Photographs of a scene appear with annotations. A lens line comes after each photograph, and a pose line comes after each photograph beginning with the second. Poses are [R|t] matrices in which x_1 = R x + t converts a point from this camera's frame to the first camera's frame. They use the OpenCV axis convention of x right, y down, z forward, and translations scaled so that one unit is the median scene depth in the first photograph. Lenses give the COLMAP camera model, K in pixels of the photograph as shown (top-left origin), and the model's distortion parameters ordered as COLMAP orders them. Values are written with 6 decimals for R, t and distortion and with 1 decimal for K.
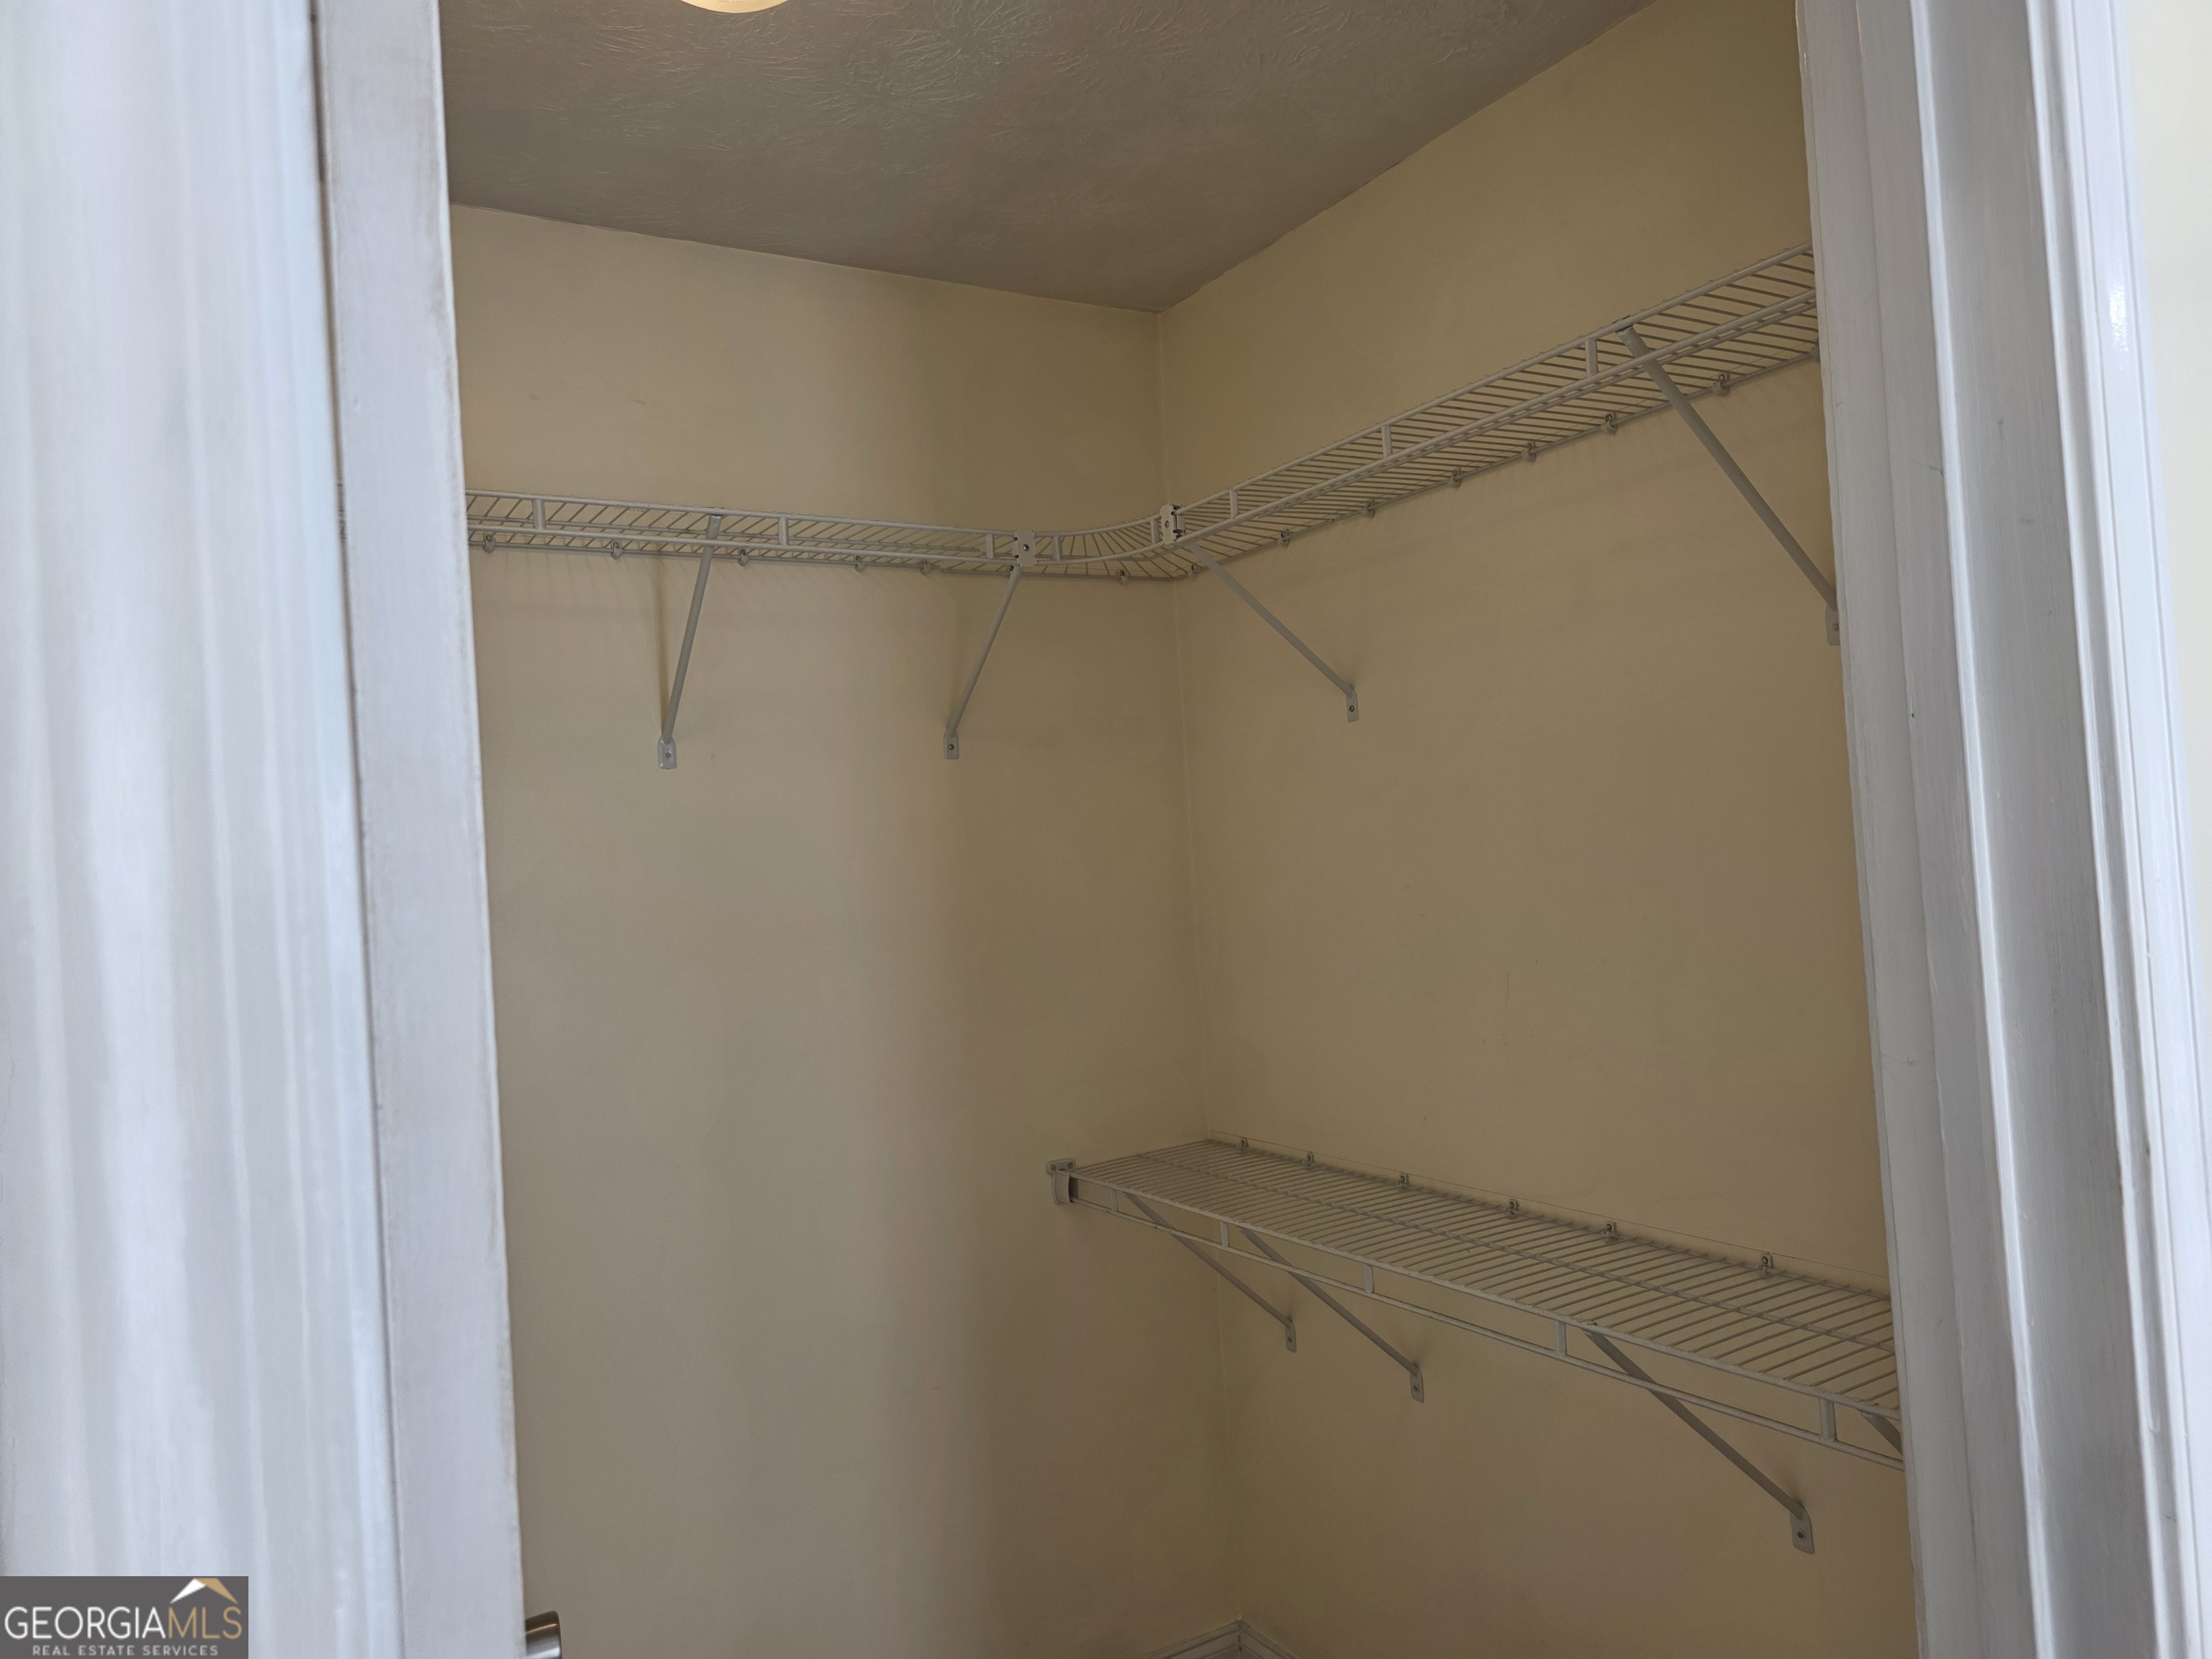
lens RADIAL K [[1489.2, 0, 1100.8], [0, 1489.2, 827.0], [0, 0, 1]] dist [0.009629, -0.005939]
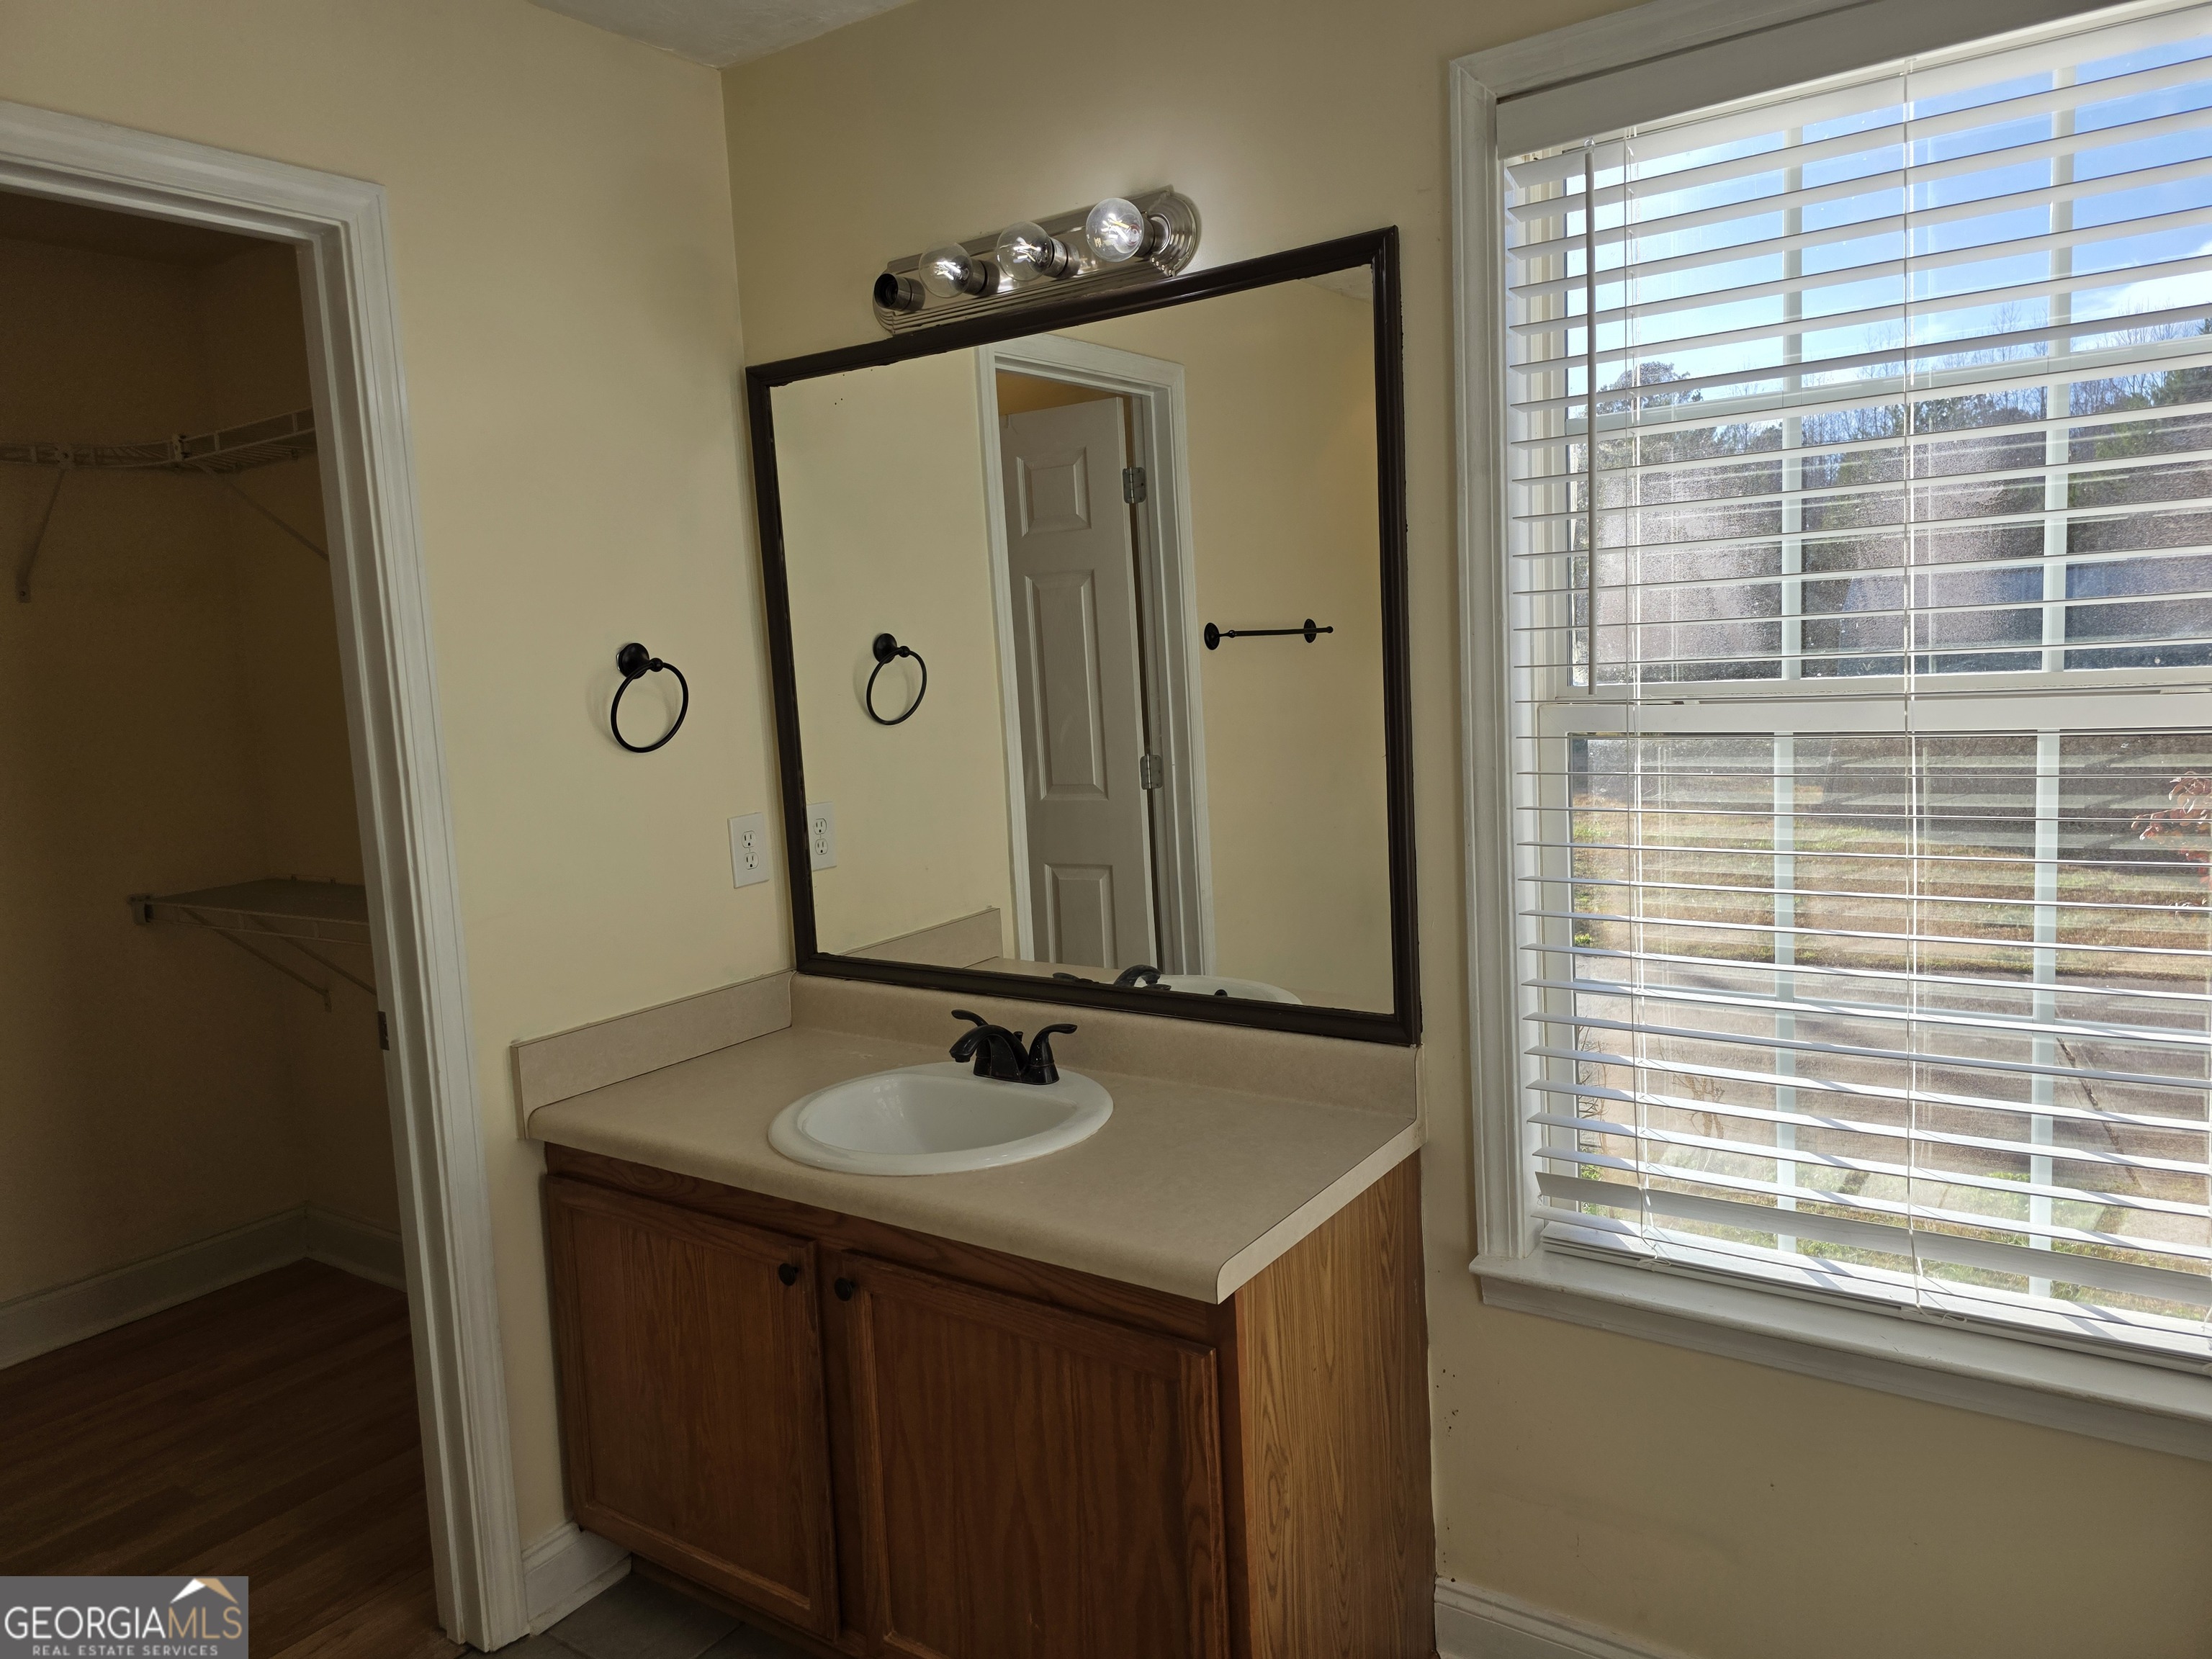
lens RADIAL K [[1489.2, 0, 1113.6], [0, 1489.2, 825.1], [0, 0, 1]] dist [0.009629, -0.005939]
pose [[0.909217, -0.030157, 0.415229, 0.228075], [-0.017147, 0.993814, 0.109724, -0.010650], [-0.415969, -0.106883, 0.903076, -0.651261]]
